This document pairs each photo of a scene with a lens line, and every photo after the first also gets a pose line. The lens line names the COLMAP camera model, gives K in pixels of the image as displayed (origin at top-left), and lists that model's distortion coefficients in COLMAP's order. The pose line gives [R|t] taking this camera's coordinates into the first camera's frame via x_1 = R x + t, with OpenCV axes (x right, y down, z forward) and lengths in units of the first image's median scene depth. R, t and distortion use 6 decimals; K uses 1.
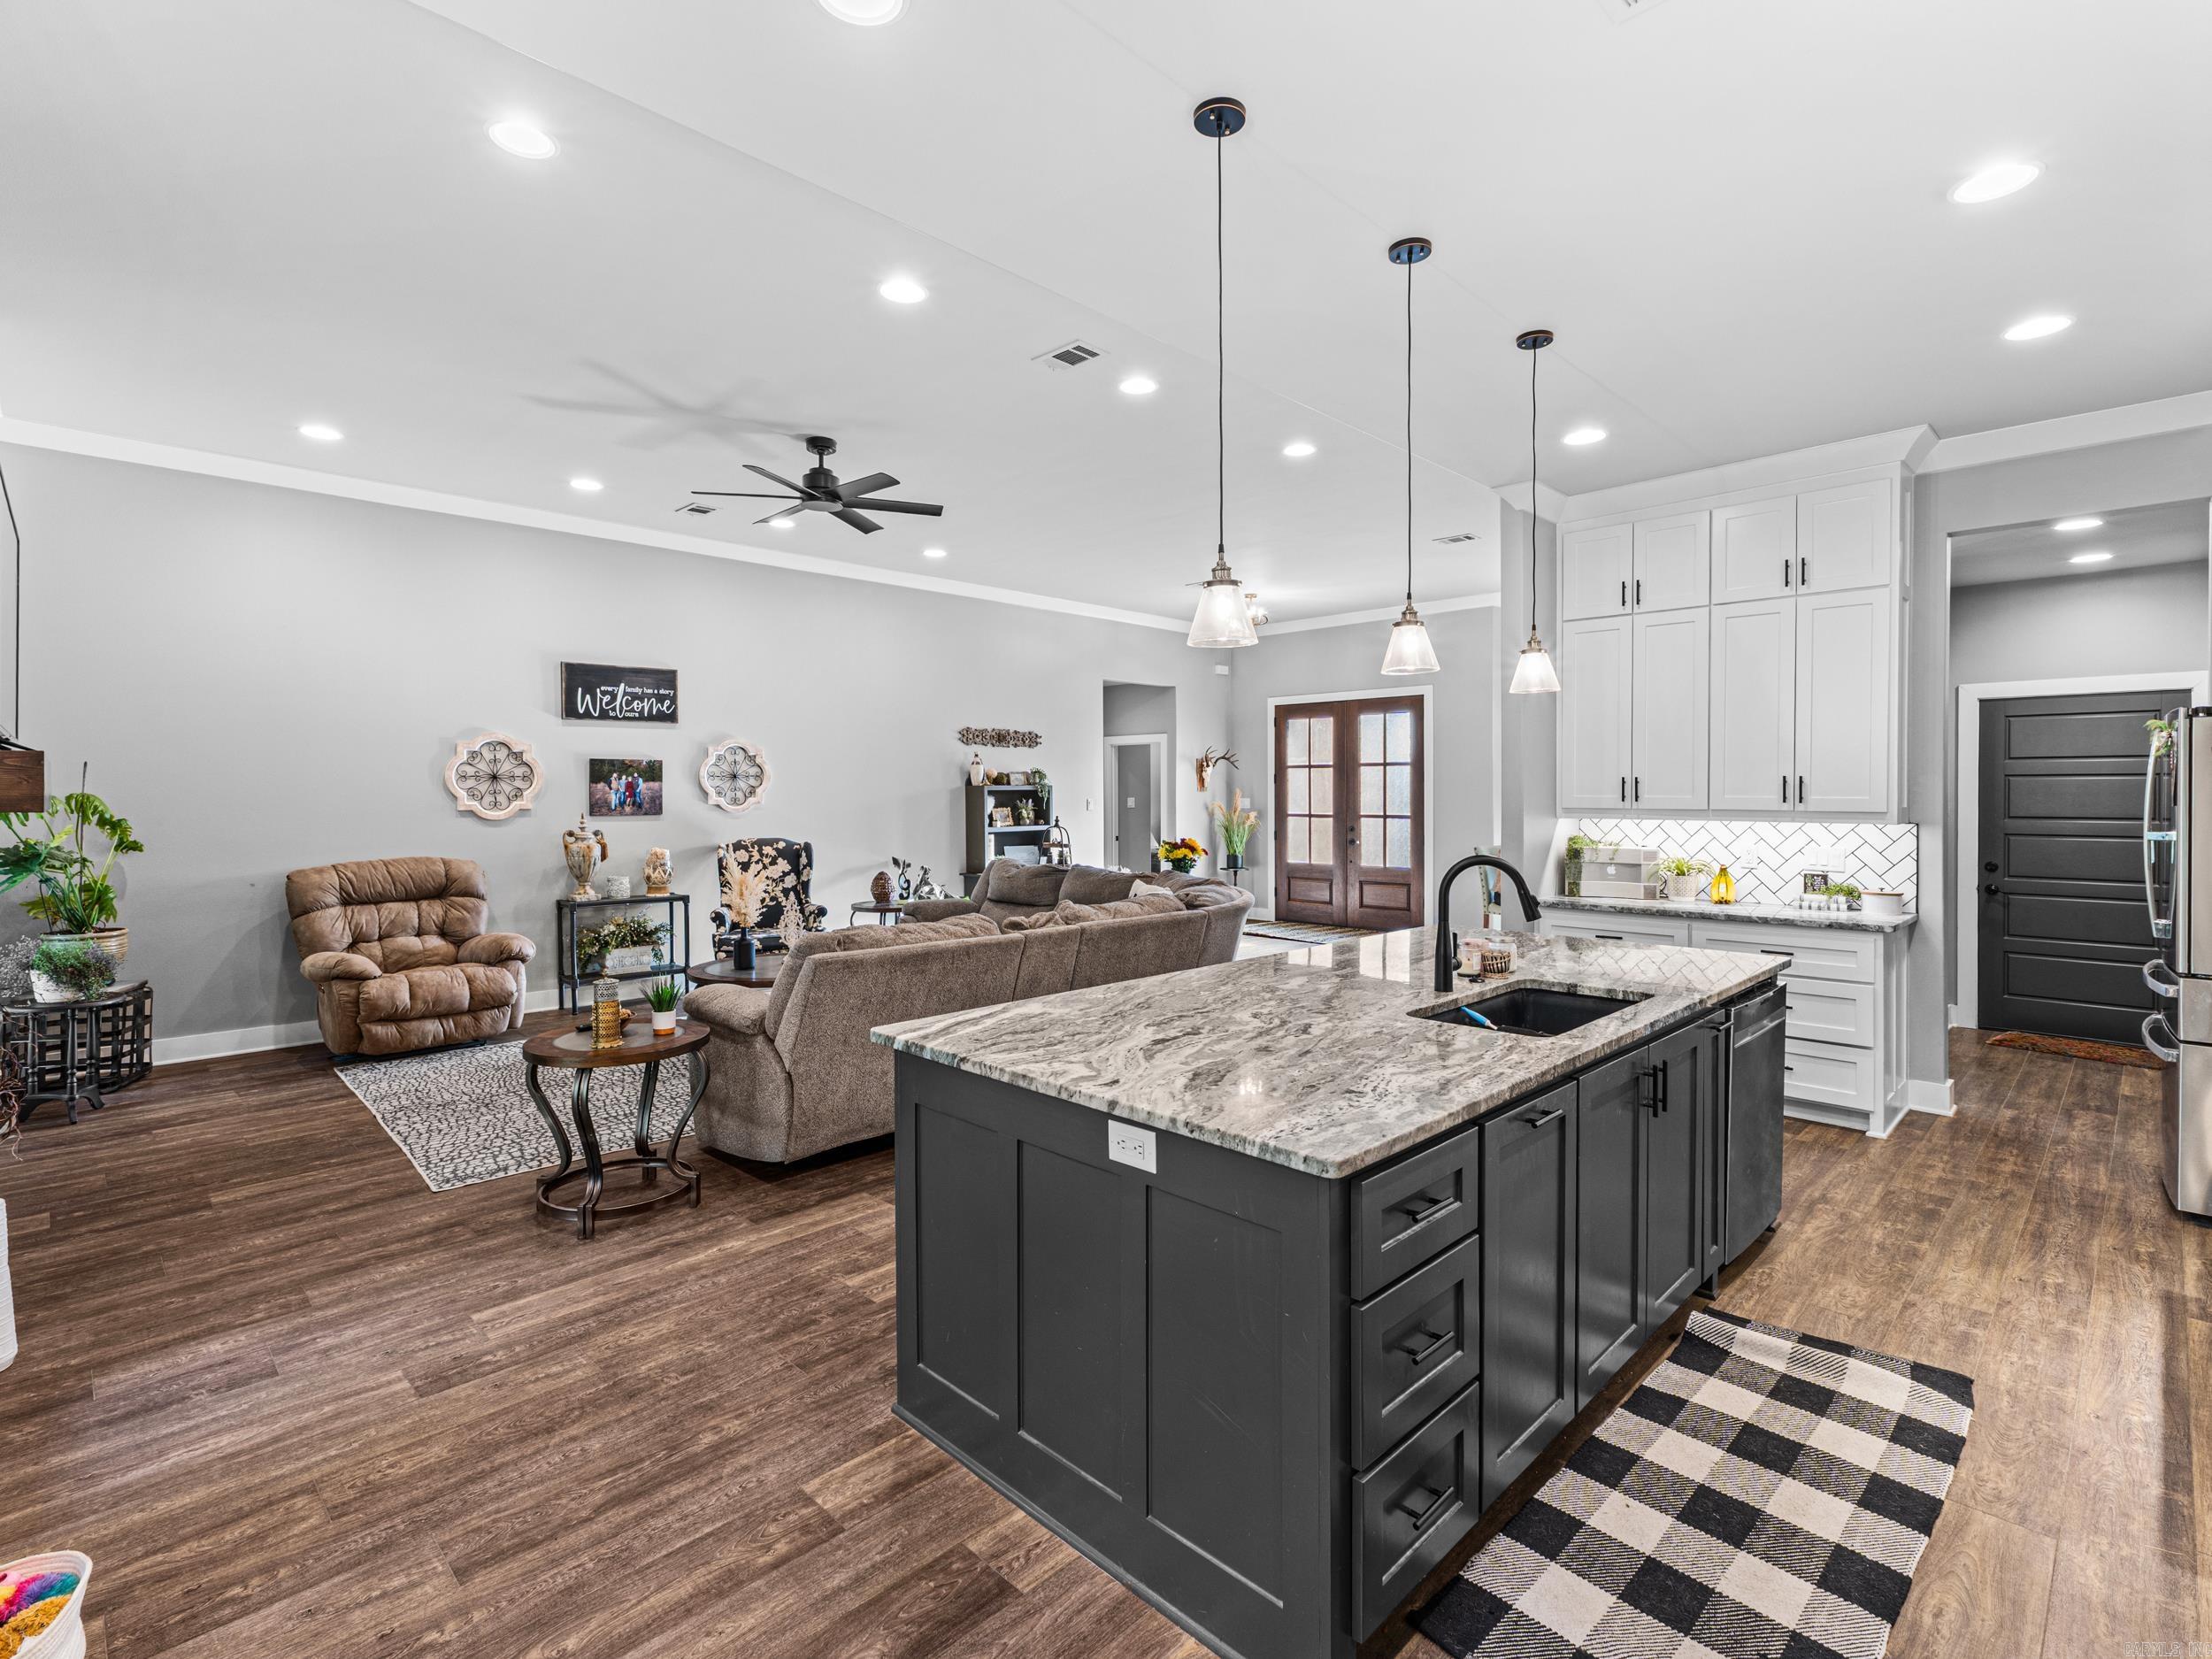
lens RADIAL K [[1058.6, 0, 1113.0], [0, 1058.6, 787.4], [0, 0, 1]] dist [0.000743, 0.000201]
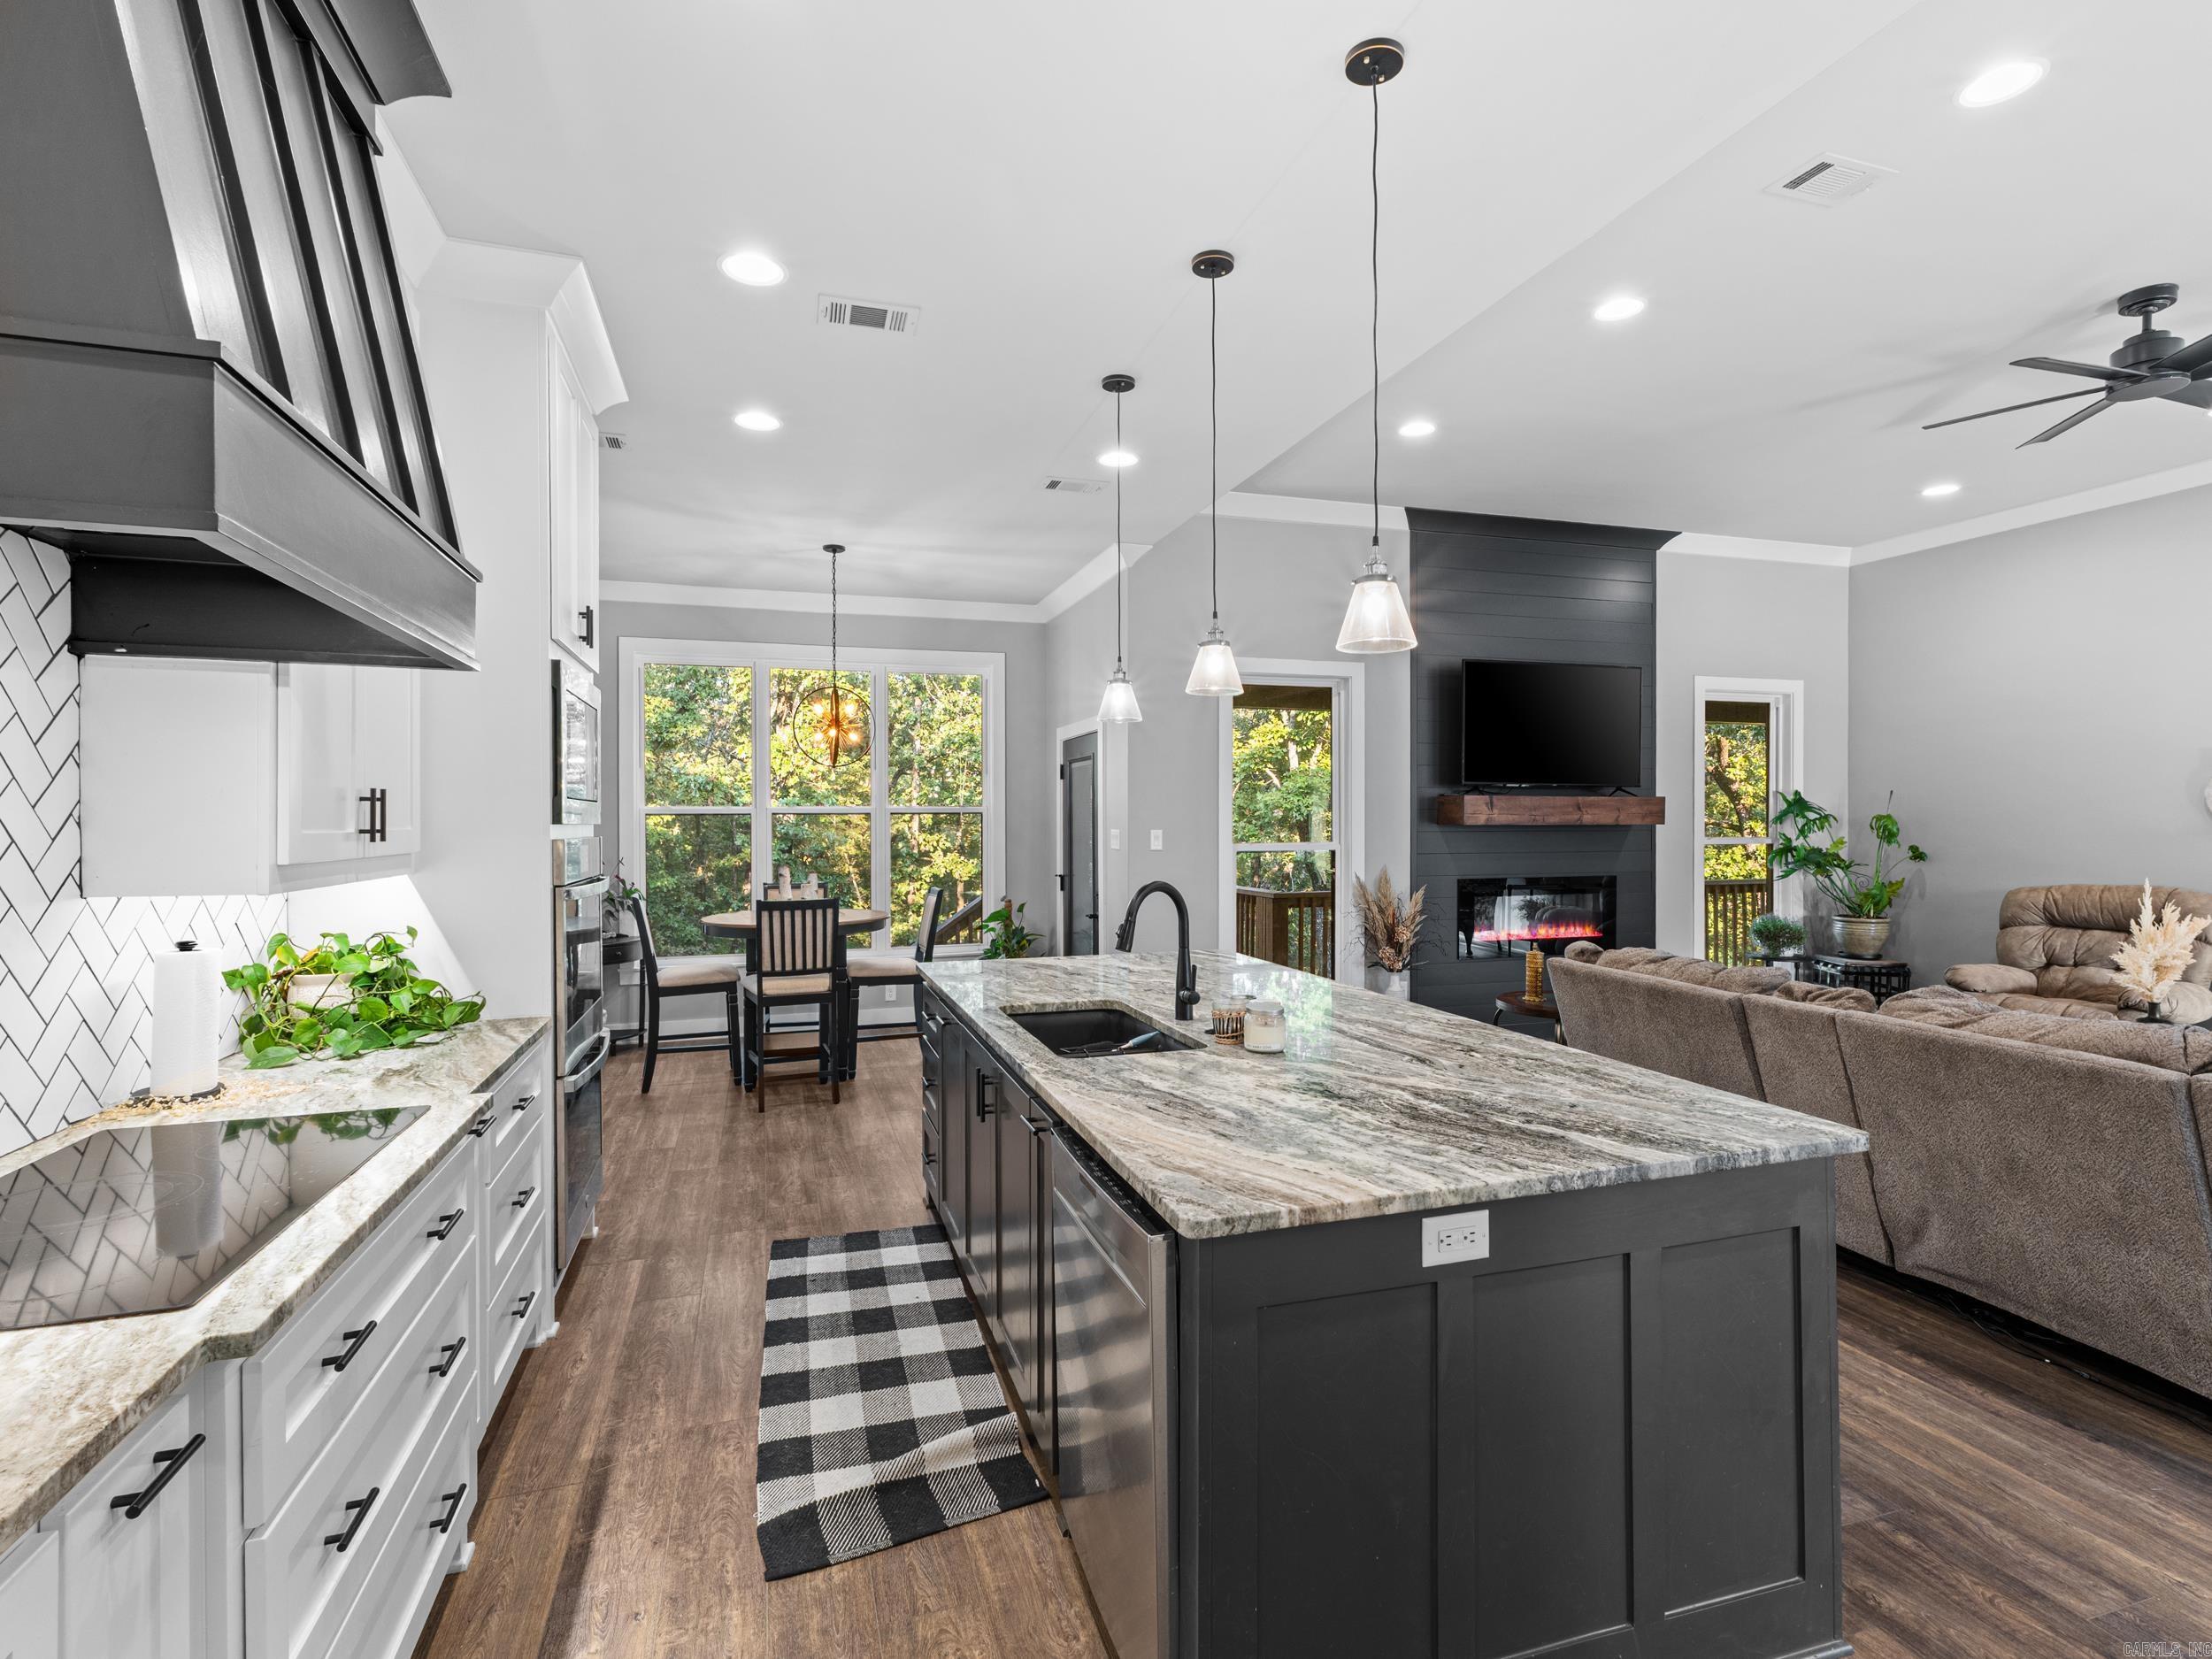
lens RADIAL K [[1086.8, 0, 1115.4], [0, 1086.8, 808.0], [0, 0, 1]] dist [0.008277, -0.000074]
pose [[-0.459450, -0.003998, -0.888195, 0.648653], [0.006721, 0.999946, -0.007978, 0.001795], [0.888178, -0.009635, -0.459398, 0.737903]]
